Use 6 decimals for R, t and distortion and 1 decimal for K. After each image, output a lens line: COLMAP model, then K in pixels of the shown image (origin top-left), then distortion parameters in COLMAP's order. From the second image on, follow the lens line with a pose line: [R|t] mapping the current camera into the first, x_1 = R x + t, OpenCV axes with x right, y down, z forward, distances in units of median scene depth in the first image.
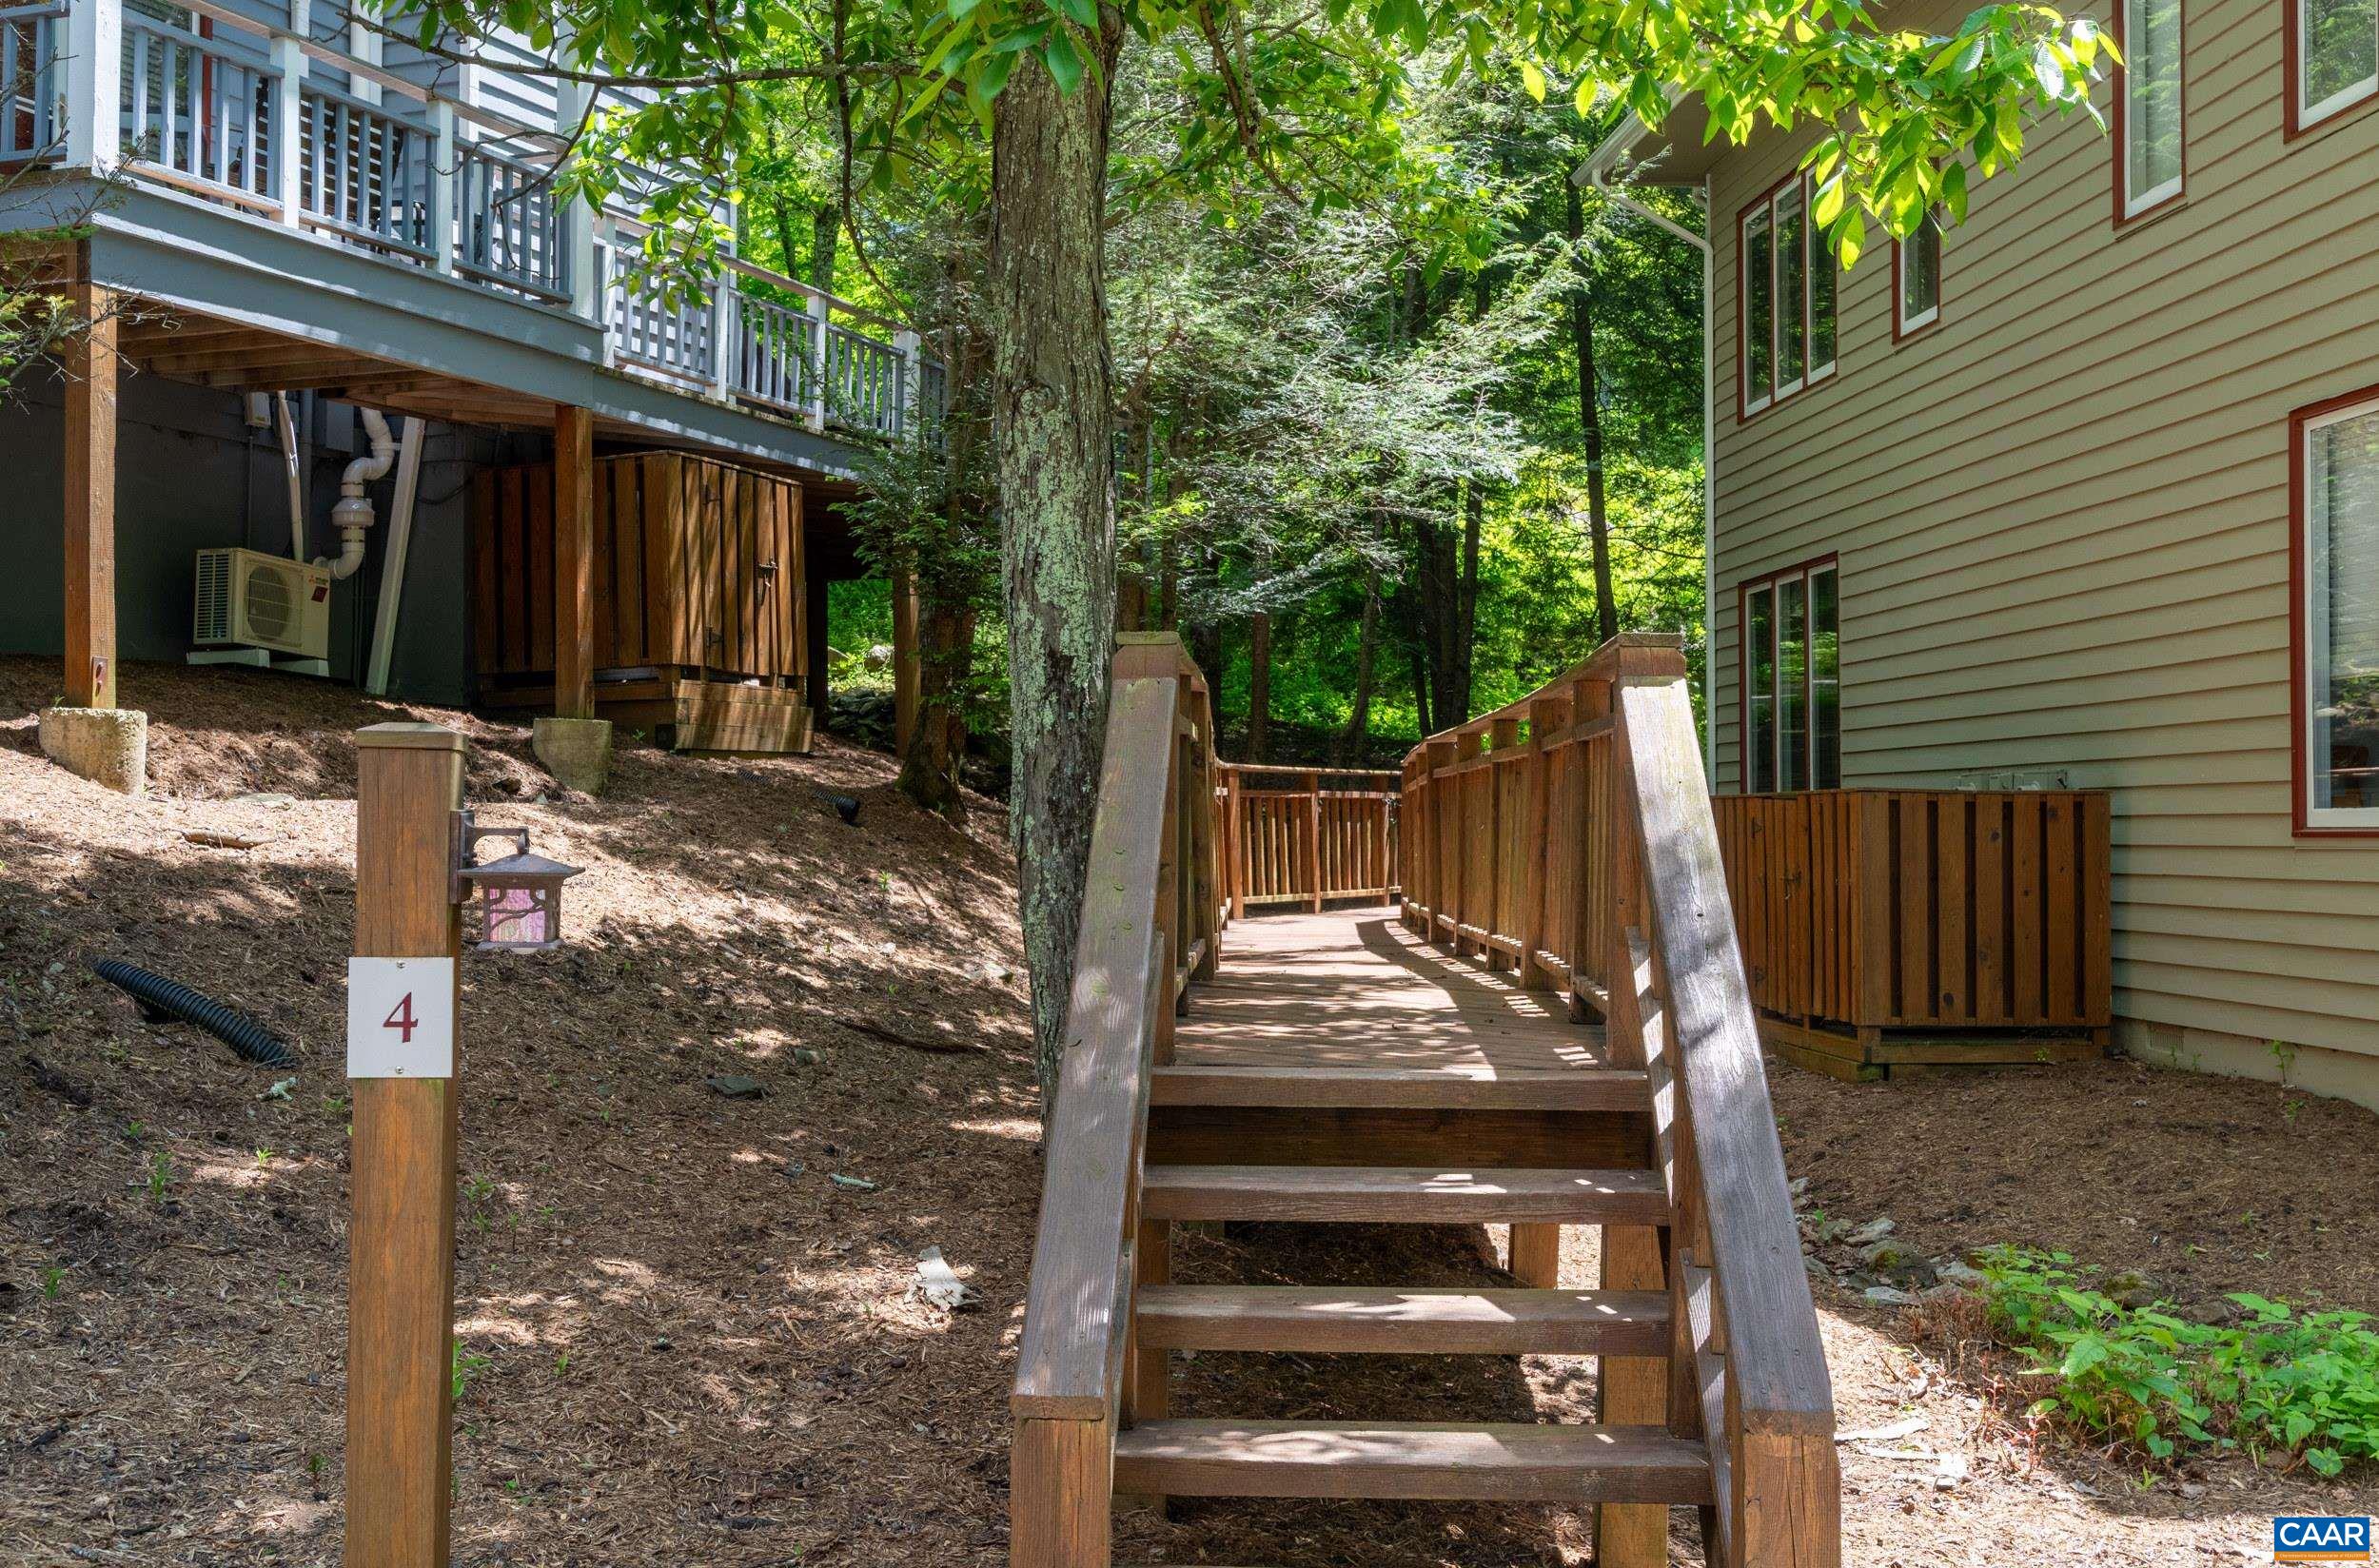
lens RADIAL K [[2631.7, 0, 1165.8], [0, 2631.7, 749.7], [0, 0, 1]] dist [0.002850, 0.000000]
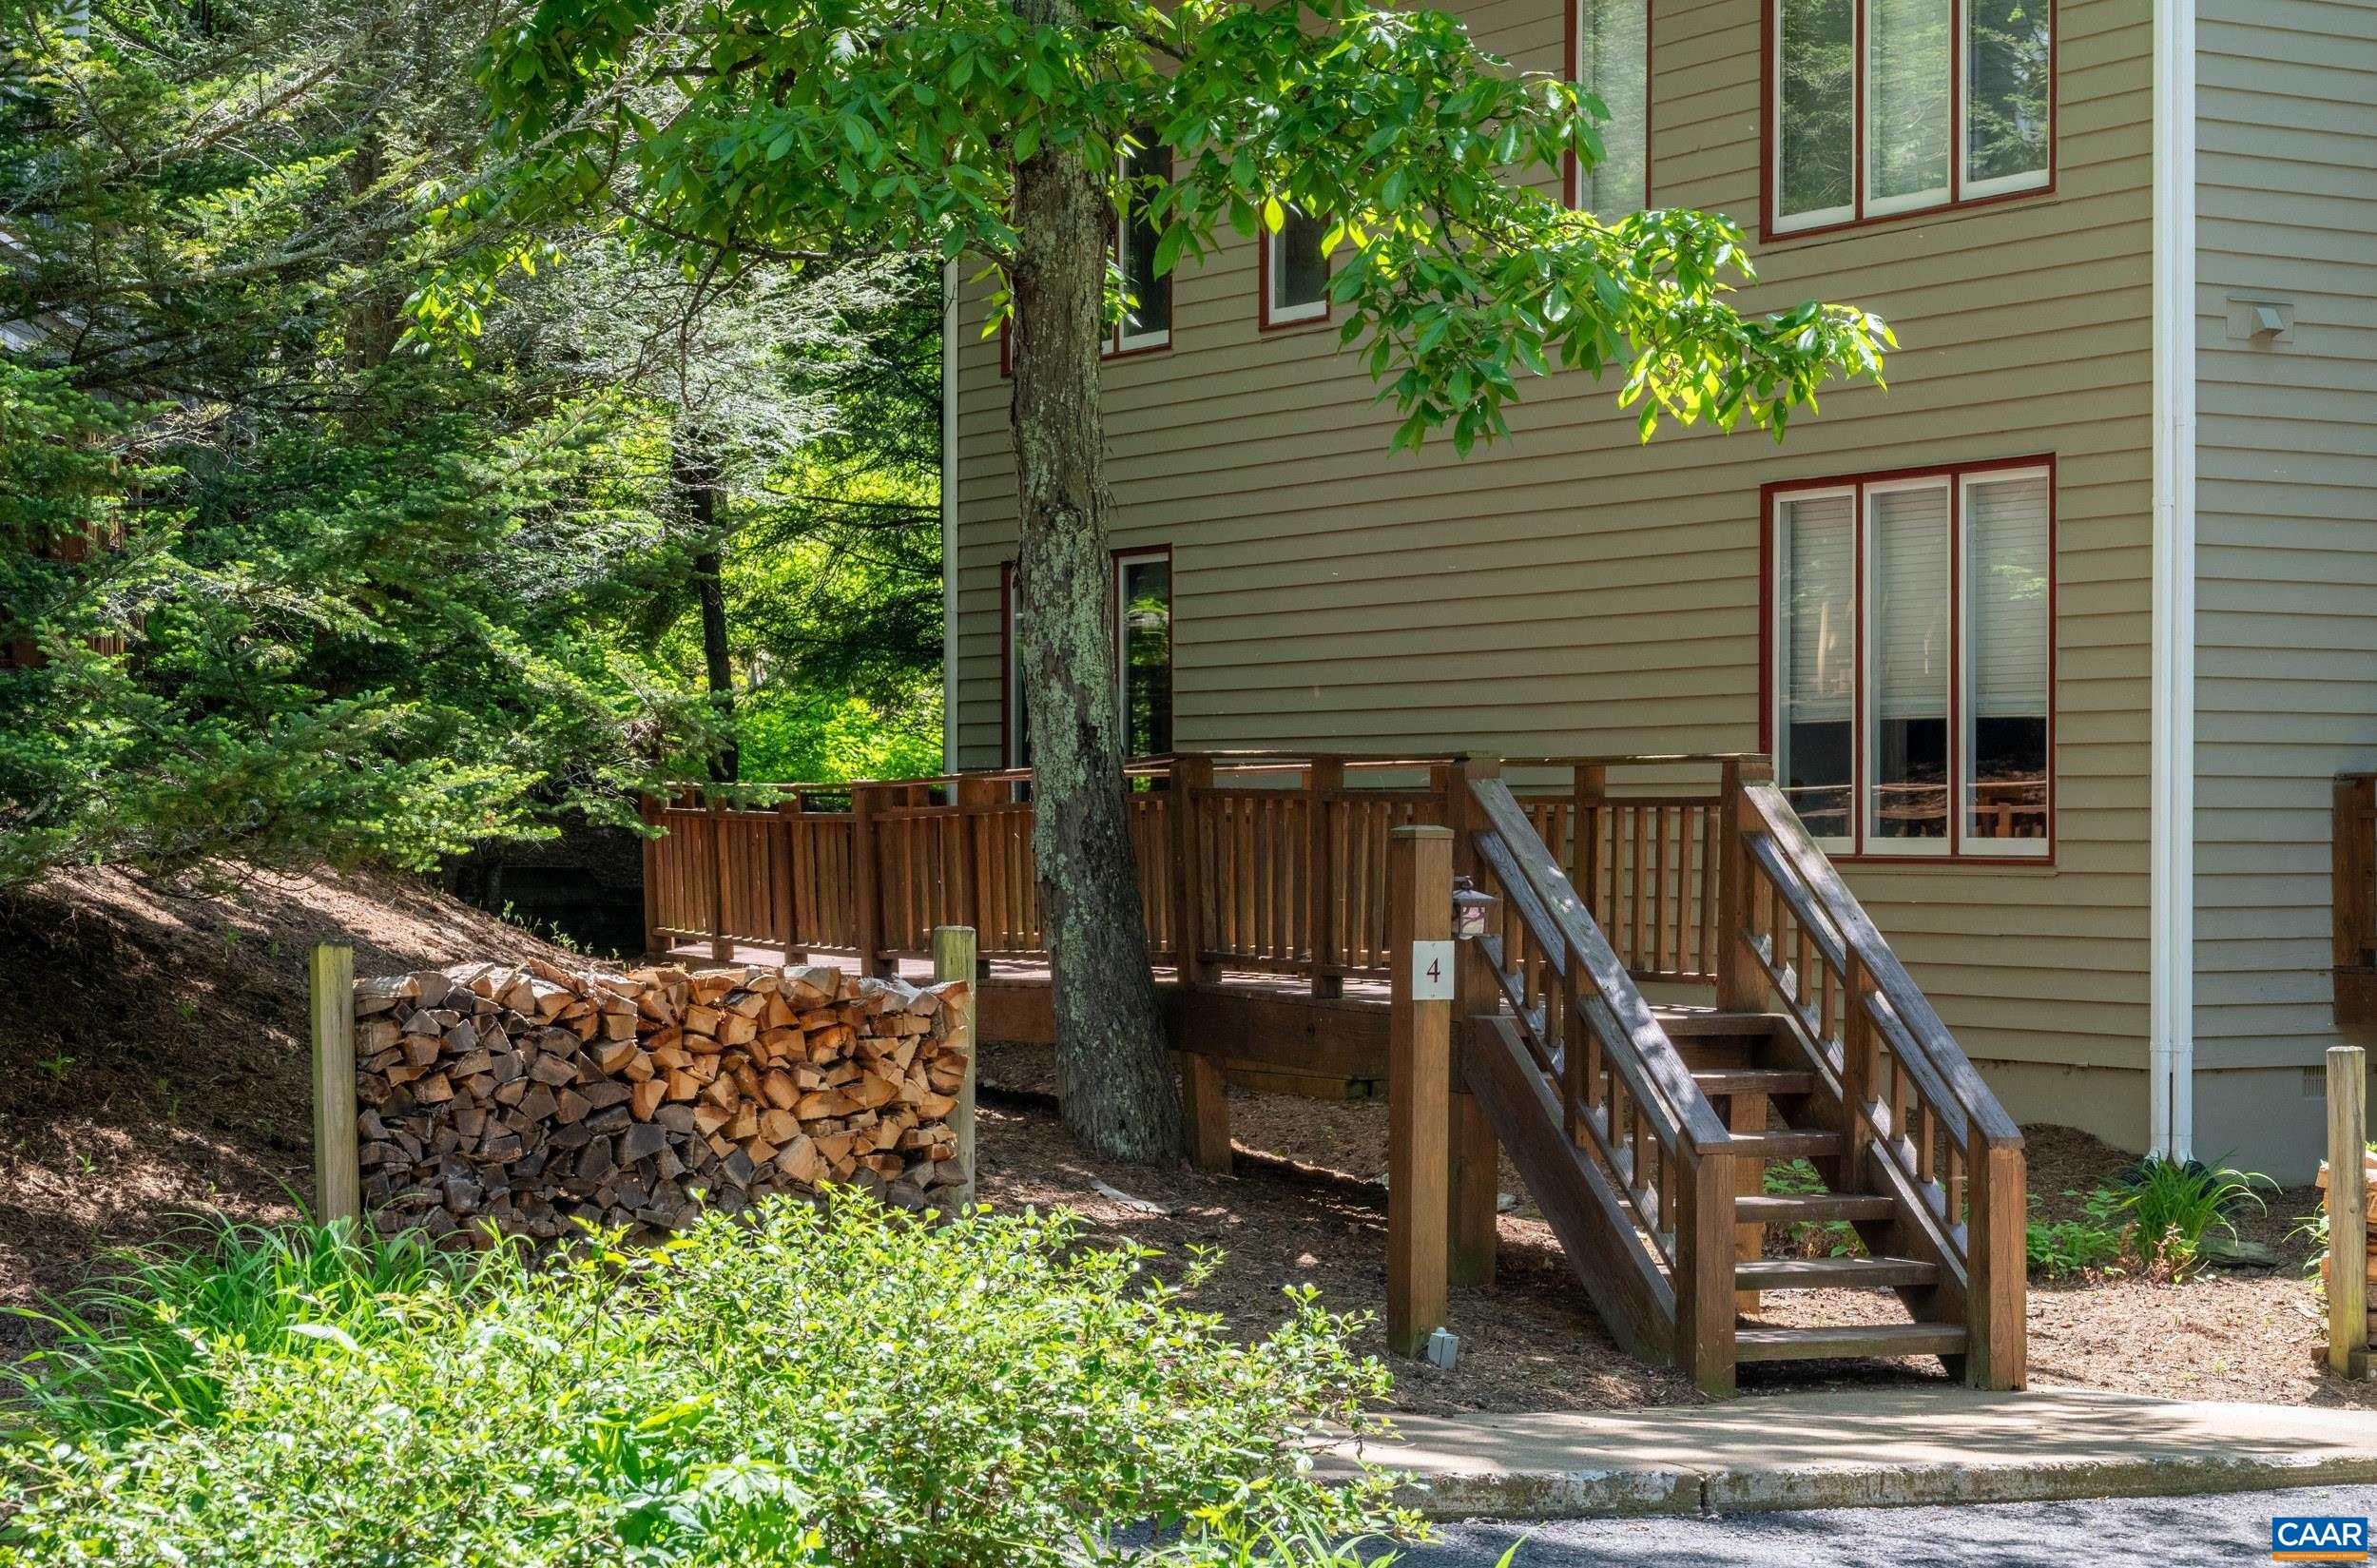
lens RADIAL K [[4746.8, 0, 1162.5], [0, 4746.8, 806.8], [0, 0, 1]] dist [0.014503, 0.000000]
pose [[0.904940, 0.001447, 0.425538, -0.746910], [-0.013108, 0.999614, 0.024476, -0.040964], [-0.425338, -0.027728, 0.904610, -0.816253]]
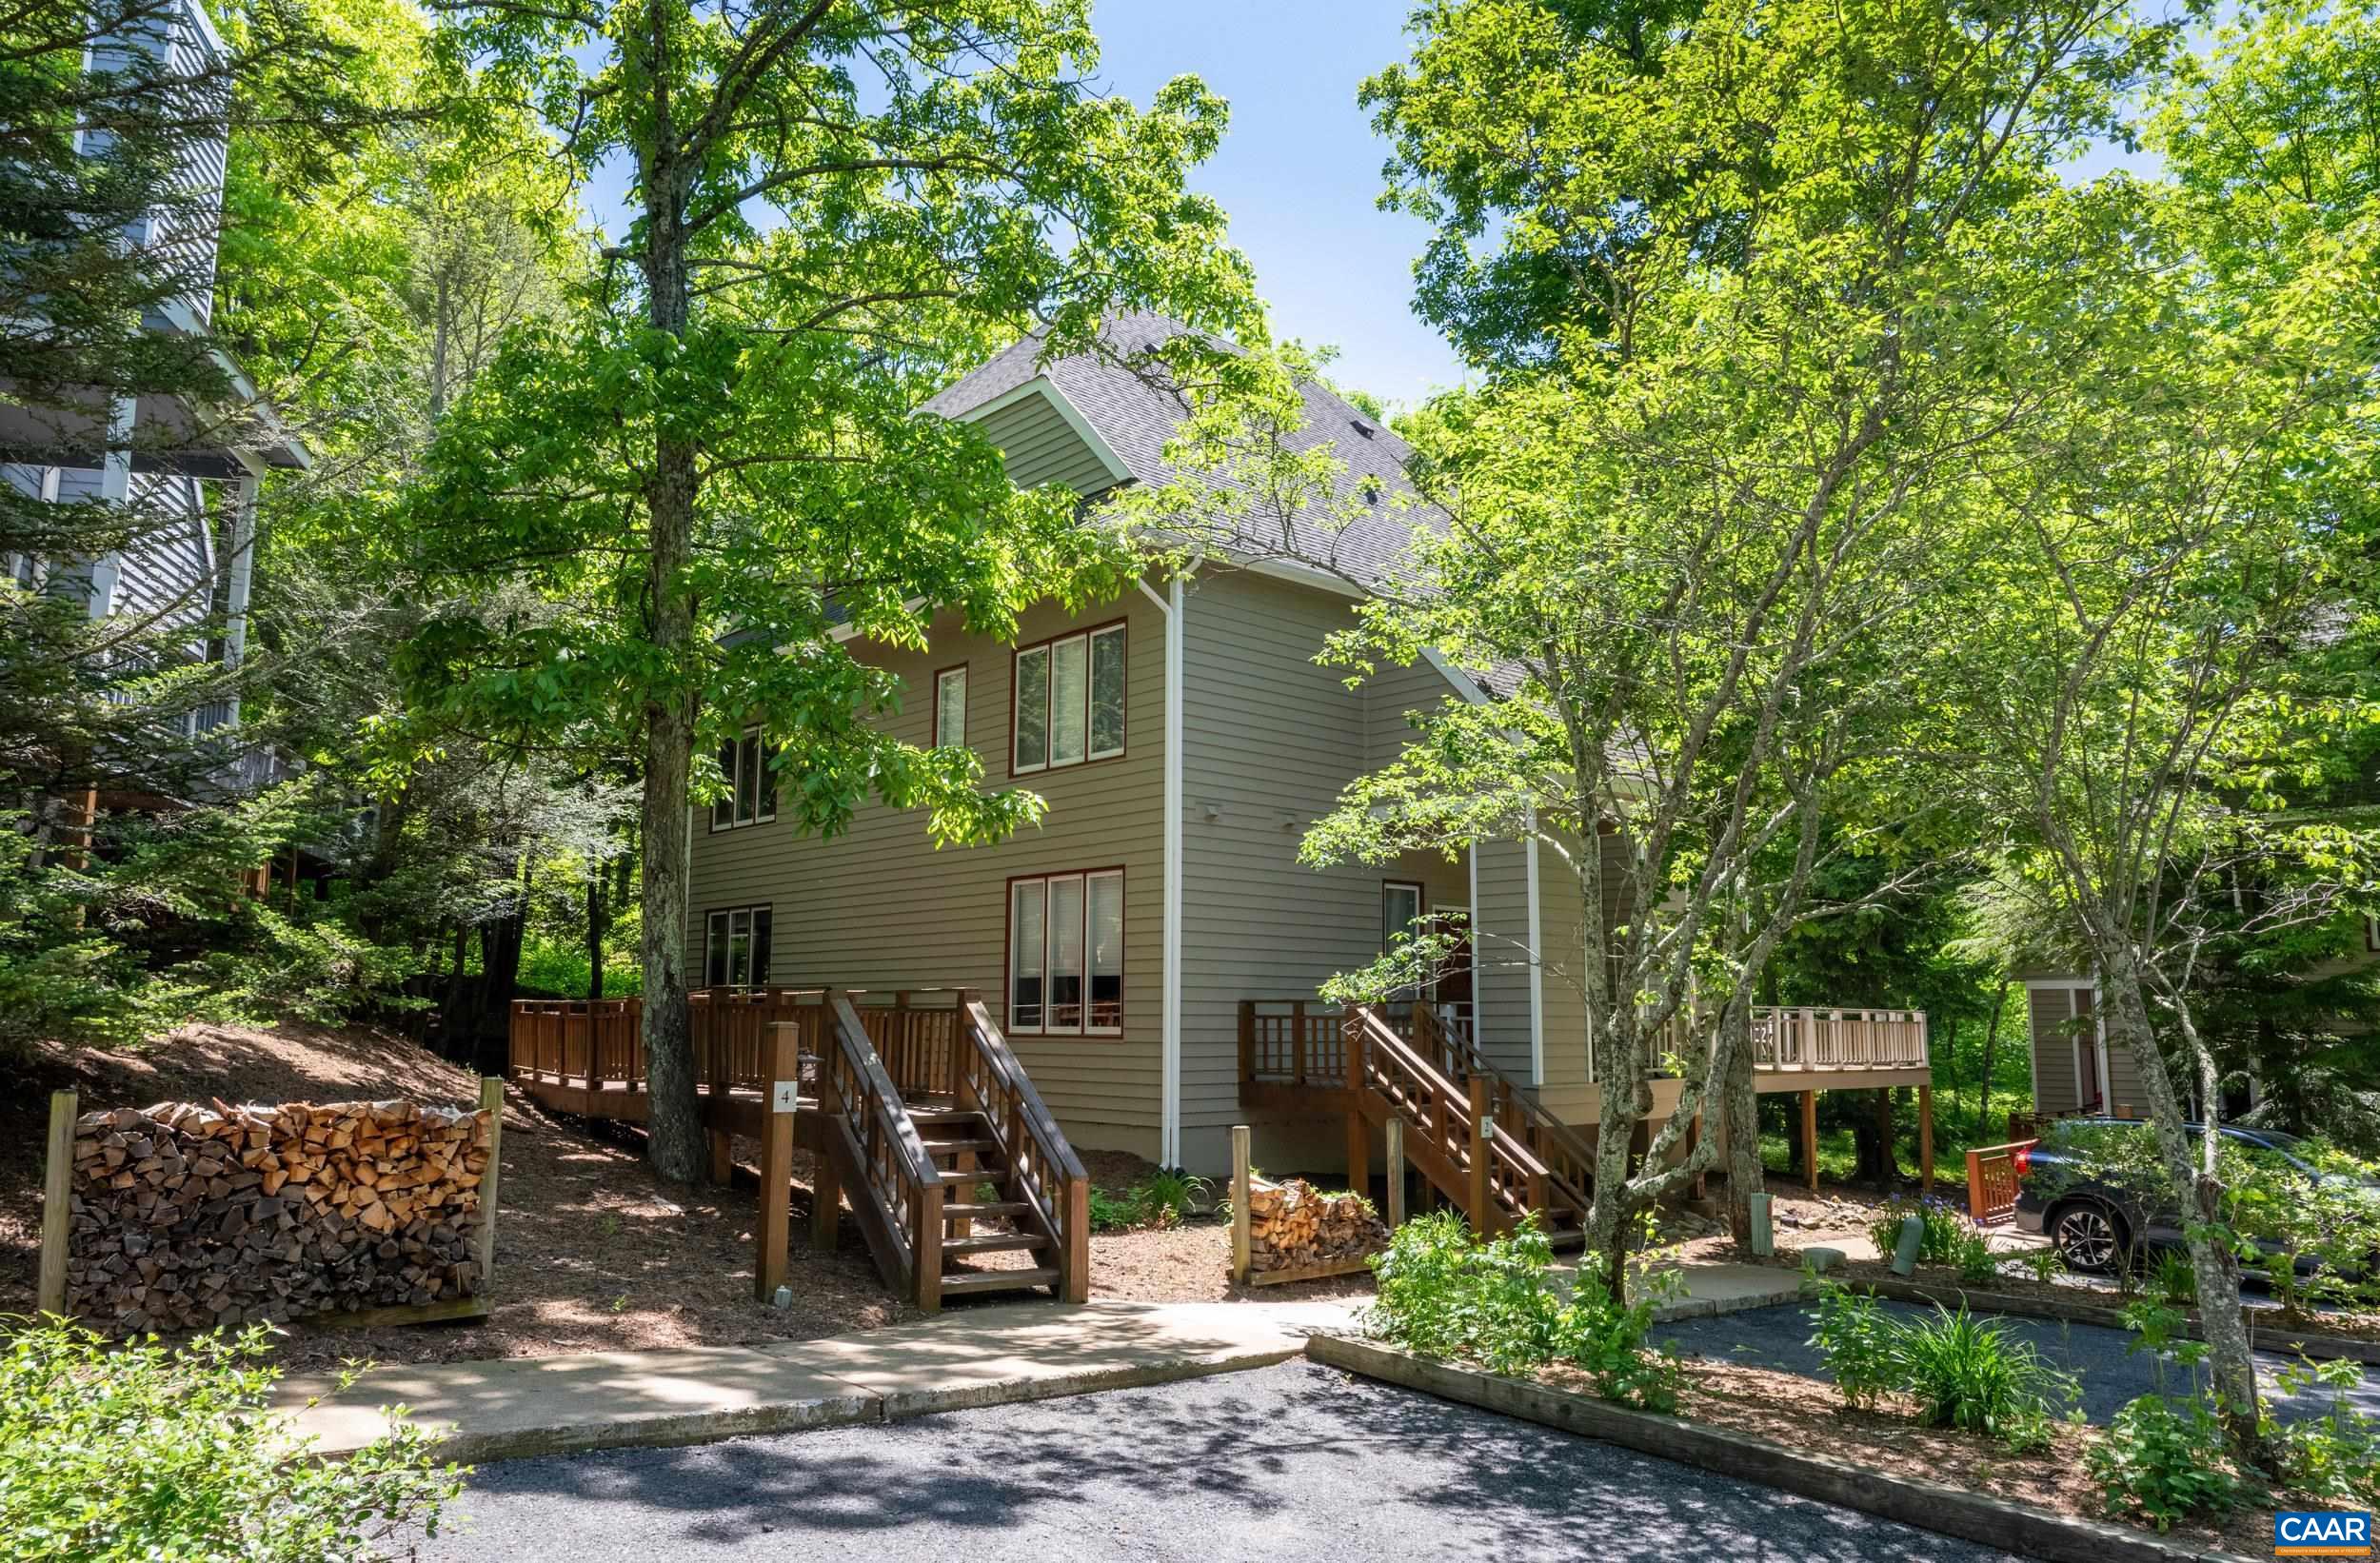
lens RADIAL K [[1627.8, 0, 1179.6], [0, 1627.8, 794.3], [0, 0, 1]] dist [0.000343, -0.001049]
pose [[0.800871, 0.084842, 0.592796, -0.478718], [-0.021959, 0.993408, -0.112511, -0.032415], [-0.598434, 0.077090, 0.797454, -0.495239]]
